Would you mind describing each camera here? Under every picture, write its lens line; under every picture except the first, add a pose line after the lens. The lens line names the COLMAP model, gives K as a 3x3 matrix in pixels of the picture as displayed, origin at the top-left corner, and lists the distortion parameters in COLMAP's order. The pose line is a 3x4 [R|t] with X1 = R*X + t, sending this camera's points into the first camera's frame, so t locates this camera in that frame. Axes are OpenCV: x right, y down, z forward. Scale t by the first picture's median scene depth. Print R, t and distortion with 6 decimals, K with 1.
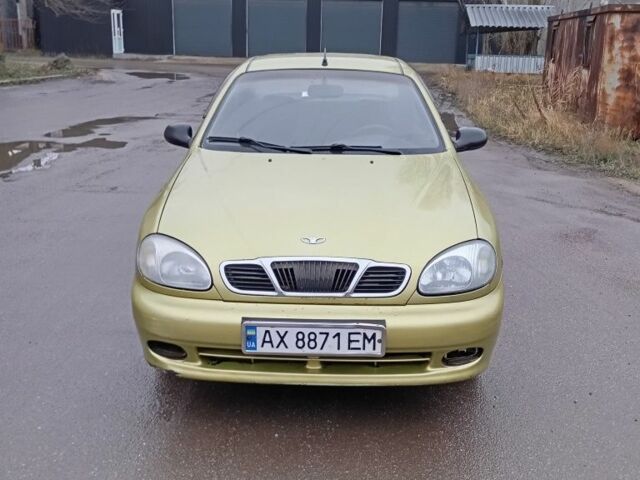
lens RADIAL K [[693.6, 0, 318.8], [0, 693.6, 244.7], [0, 0, 1]] dist [0.044848, 0.000000]
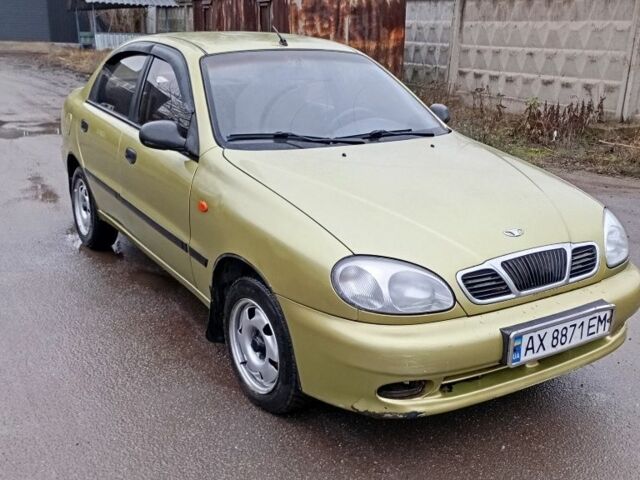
lens RADIAL K [[693.6, 0, 319.7], [0, 693.6, 239.7], [0, 0, 1]] dist [0.044848, 0.000000]
pose [[0.835820, -0.163784, 0.524004, -0.553014], [0.151814, 0.986197, 0.066096, -0.075624], [-0.527596, 0.024306, 0.849148, 0.263603]]
